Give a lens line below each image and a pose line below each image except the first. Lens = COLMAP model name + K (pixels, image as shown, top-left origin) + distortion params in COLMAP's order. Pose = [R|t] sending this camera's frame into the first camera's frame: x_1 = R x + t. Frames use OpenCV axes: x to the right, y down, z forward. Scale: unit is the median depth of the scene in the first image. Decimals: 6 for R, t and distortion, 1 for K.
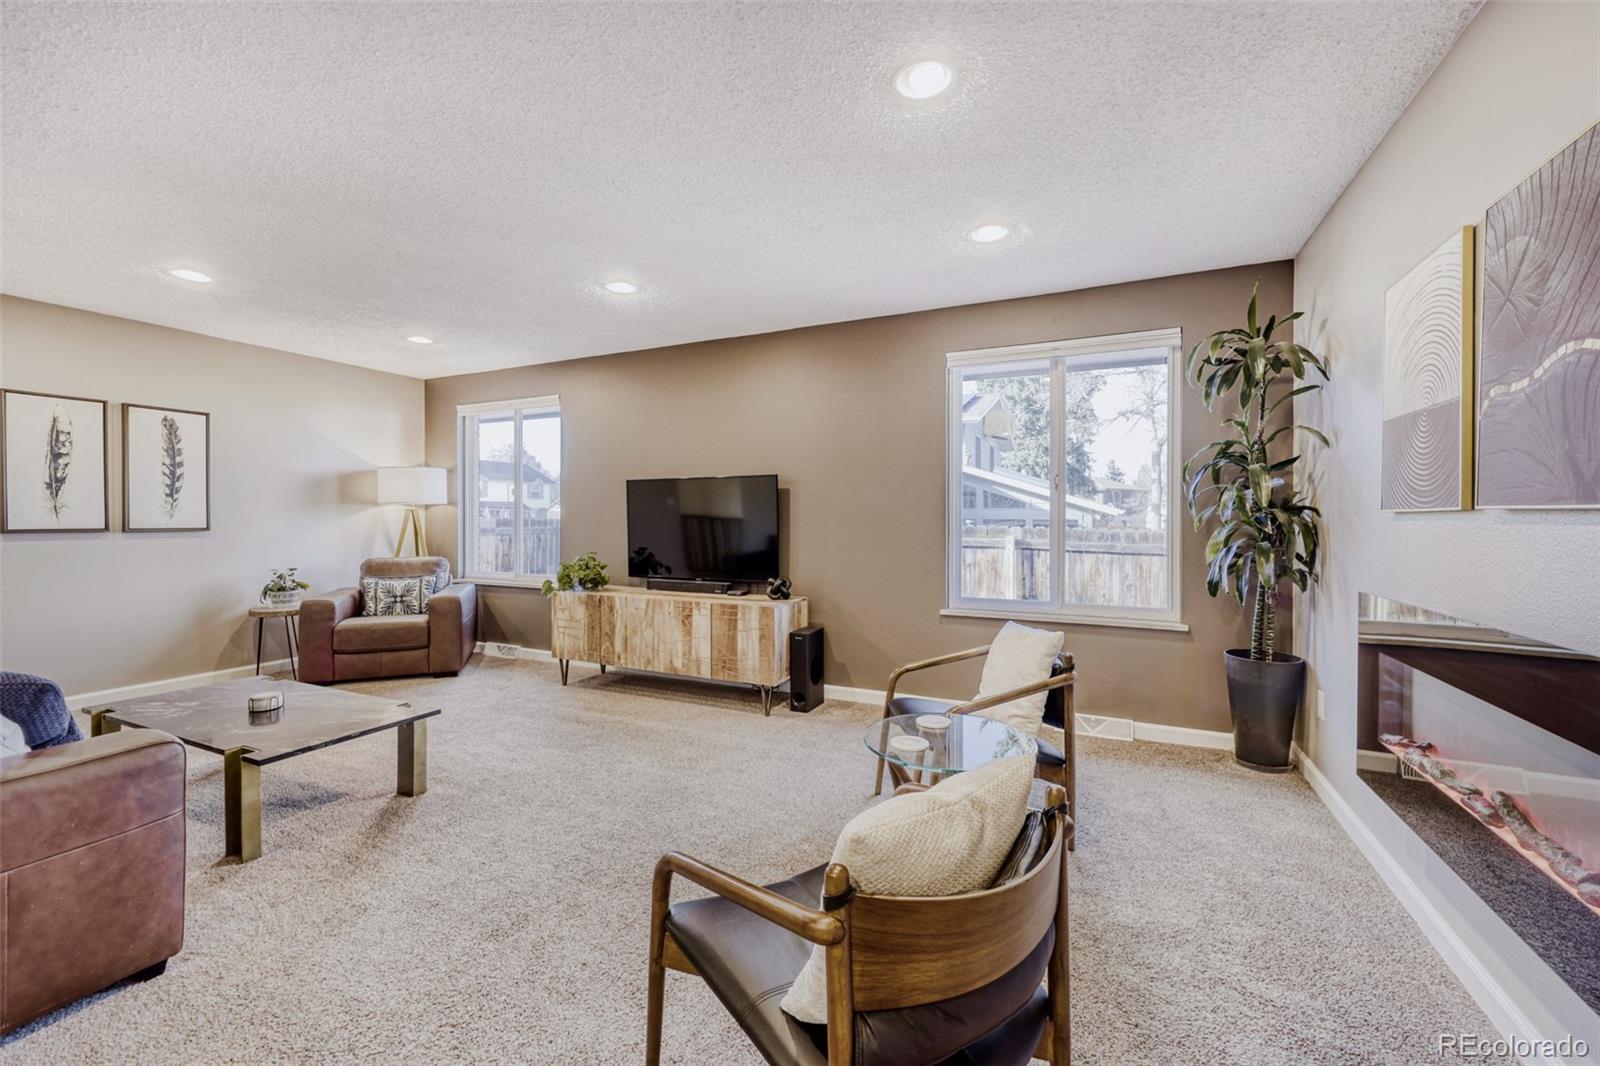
lens RADIAL K [[645.0, 0, 796.1], [0, 645.0, 520.3], [0, 0, 1]] dist [-0.001393, 0.000613]
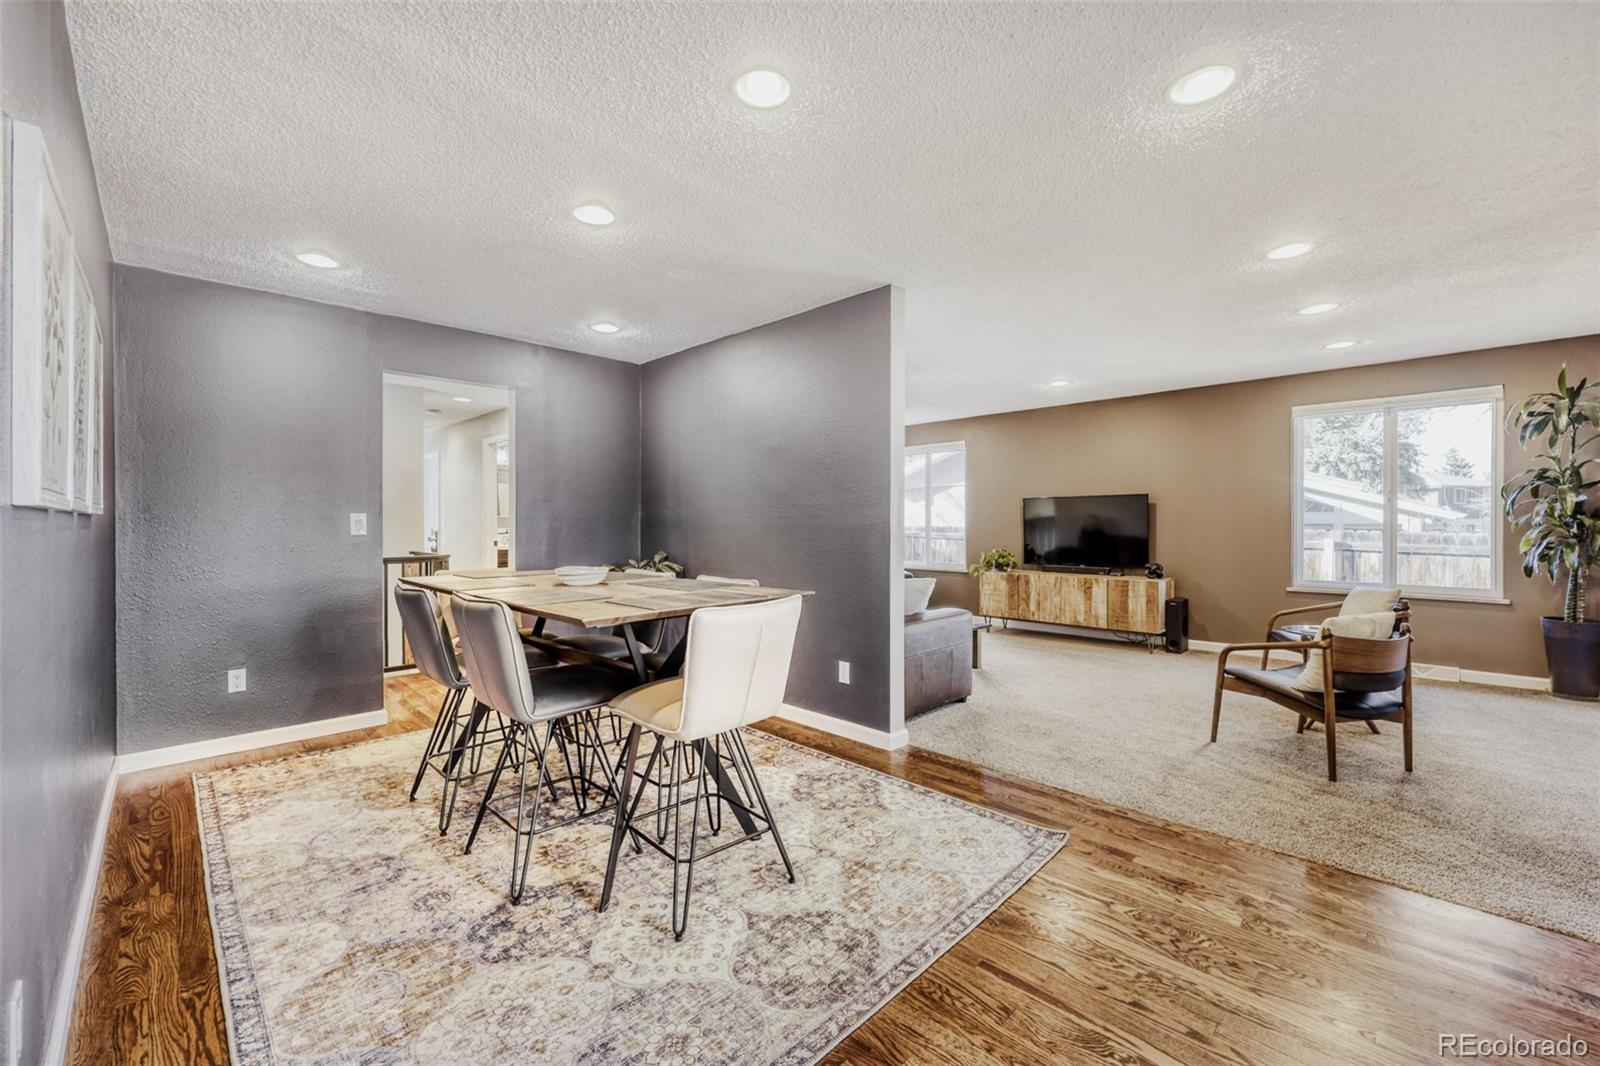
lens RADIAL K [[645.0, 0, 794.4], [0, 645.0, 526.3], [0, 0, 1]] dist [-0.001393, 0.000613]
pose [[0.942415, -0.002753, -0.334434, -0.320551], [0.002683, 0.999996, -0.000671, 0.001084], [0.334434, -0.000265, 0.942419, -0.696769]]
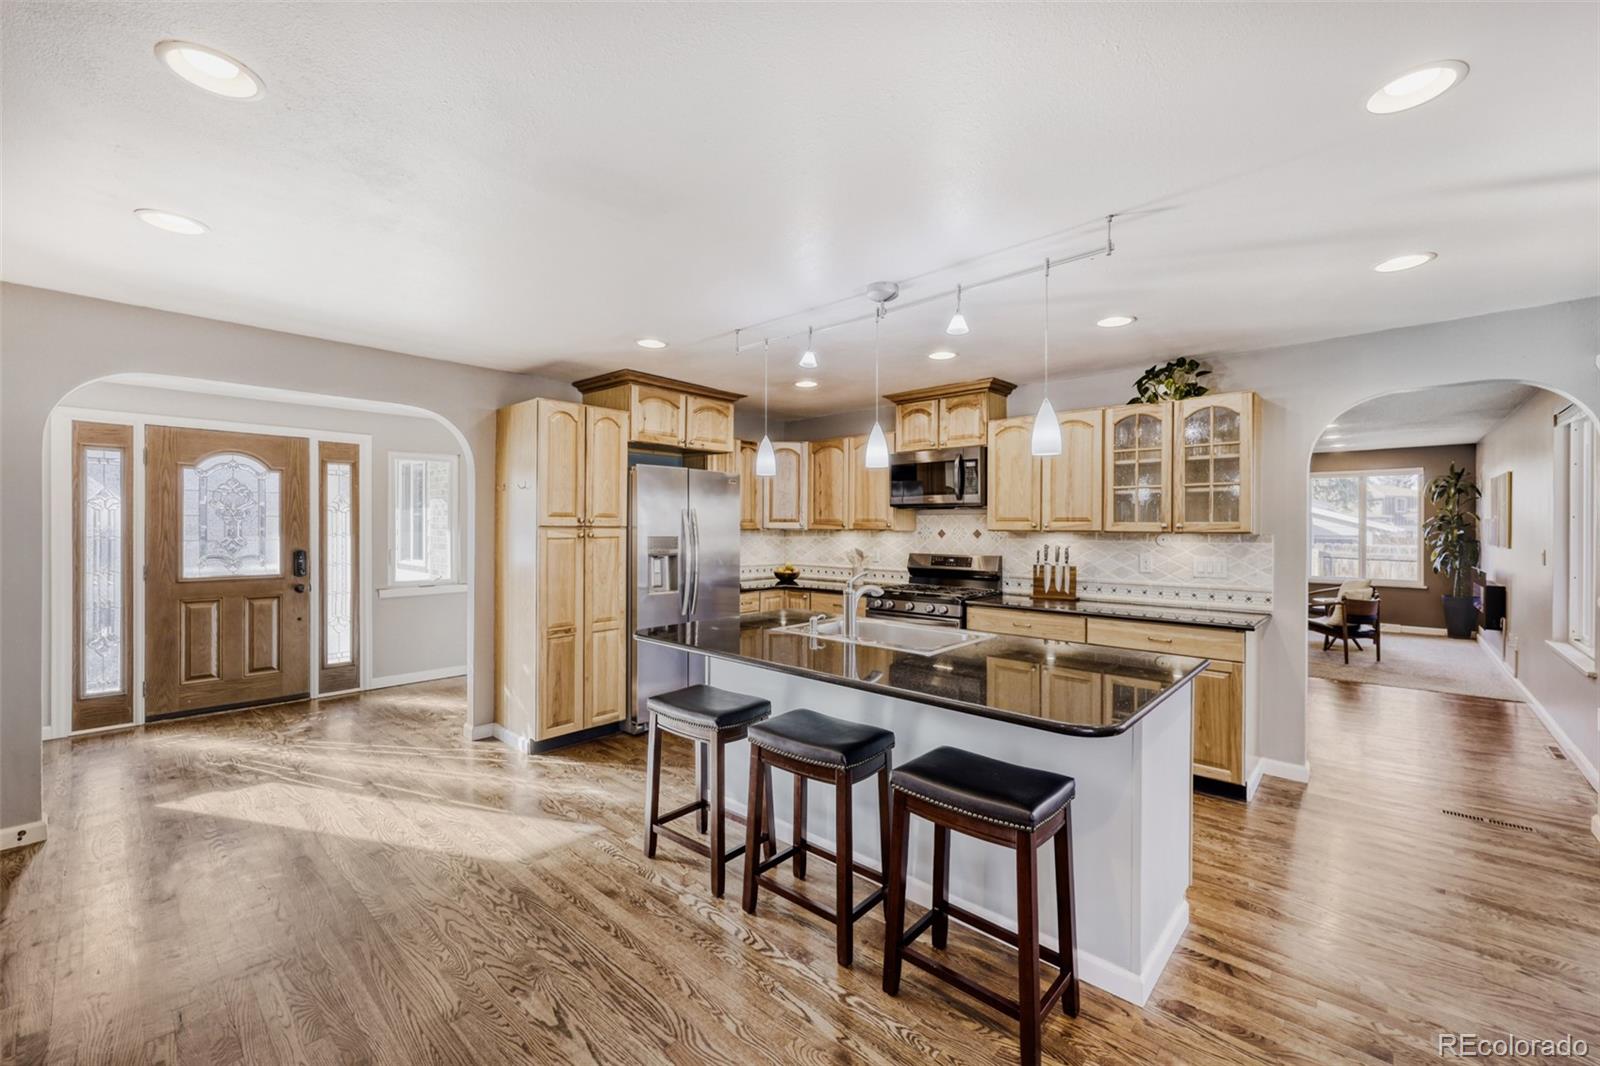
lens RADIAL K [[645.0, 0, 797.4], [0, 645.0, 531.1], [0, 0, 1]] dist [-0.001393, 0.000613]
pose [[0.957560, -0.001196, -0.288232, -0.861639], [0.001761, 0.999997, 0.001703, -0.051859], [0.288229, -0.002138, 0.957559, -1.789807]]
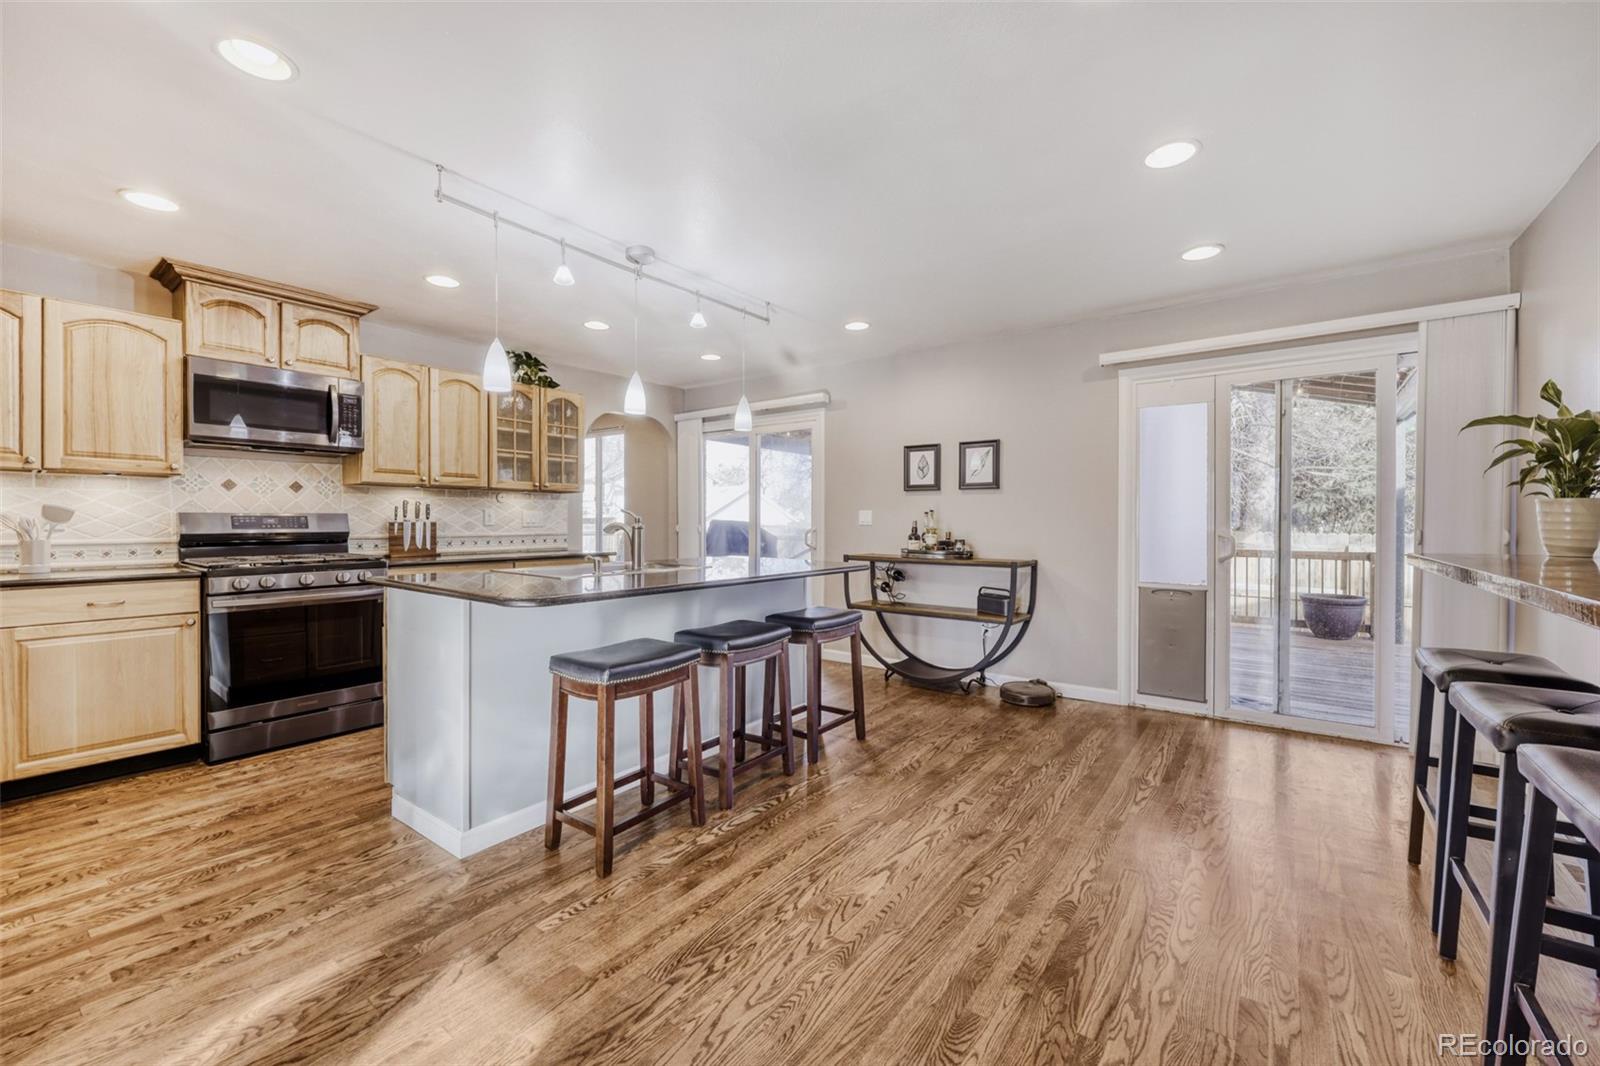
lens RADIAL K [[645.0, 0, 798.3], [0, 645.0, 527.7], [0, 0, 1]] dist [-0.001393, 0.000613]
pose [[0.196250, -0.017680, 0.980394, -1.698609], [0.000481, 0.999839, 0.017935, 0.001249], [-0.980554, -0.003048, 0.196227, -1.433404]]
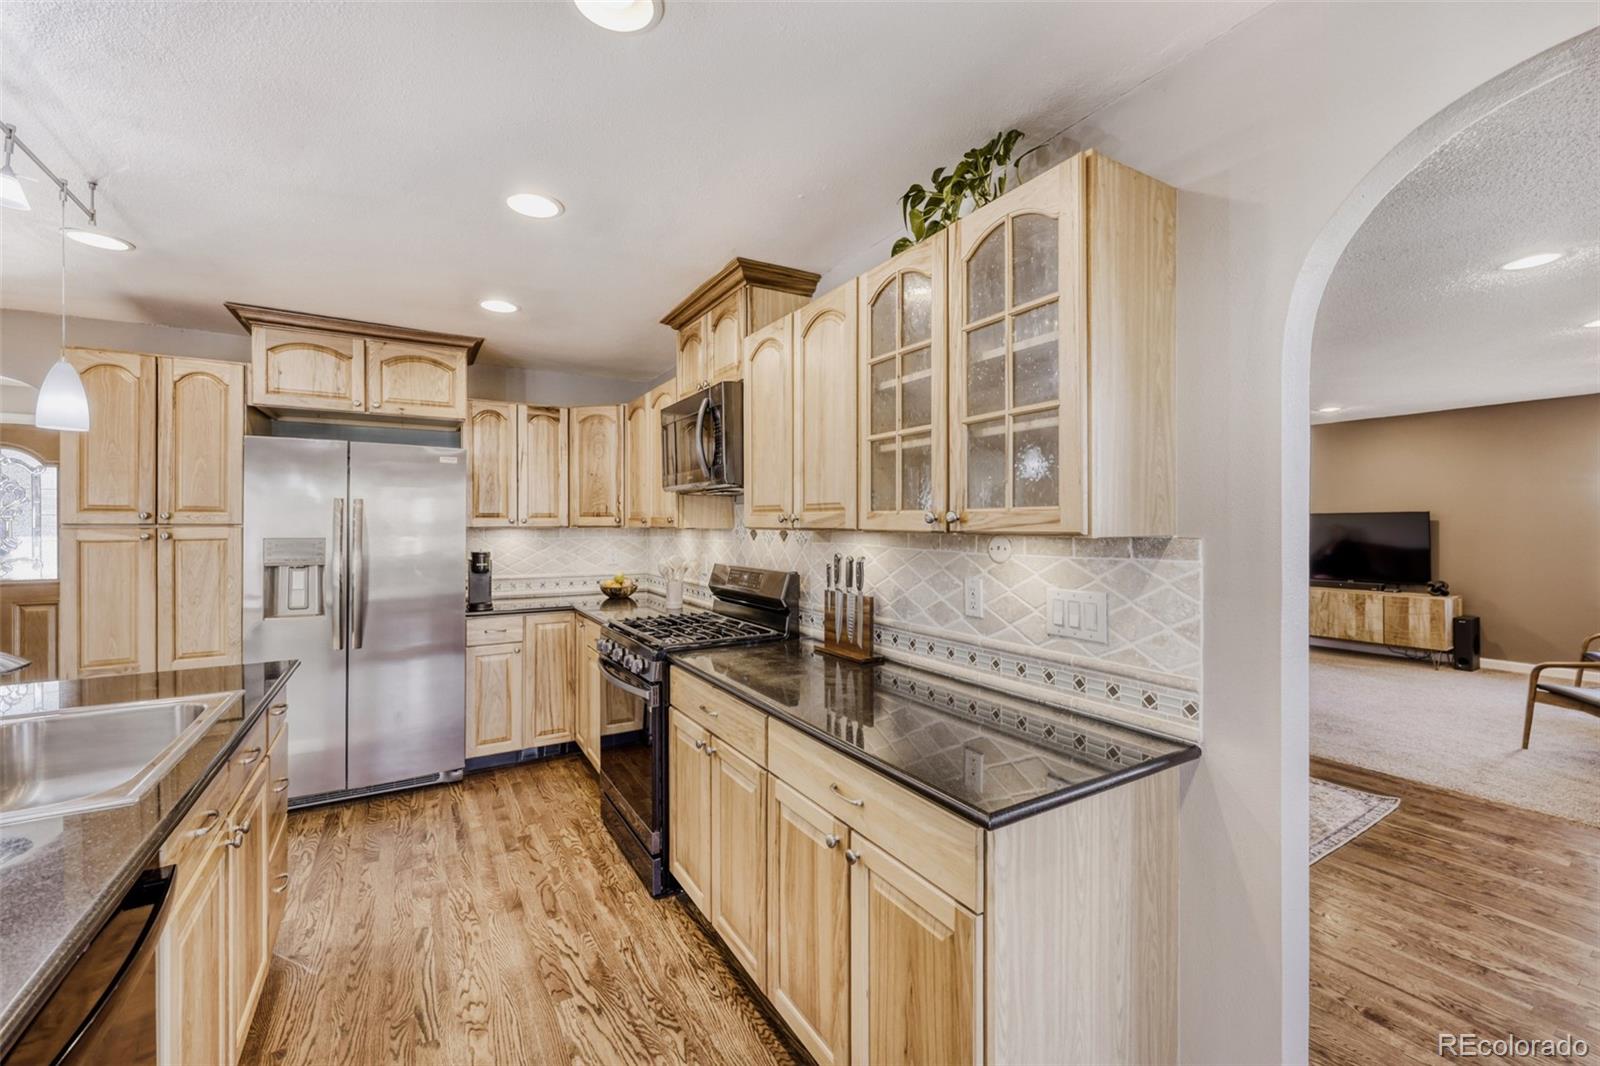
lens RADIAL K [[645.0, 0, 802.4], [0, 645.0, 521.7], [0, 0, 1]] dist [-0.001393, 0.000613]
pose [[0.837189, -0.009007, -0.546840, -0.460328], [0.006240, 0.999957, -0.006918, -0.052010], [0.546879, 0.002379, 0.837208, -1.110261]]
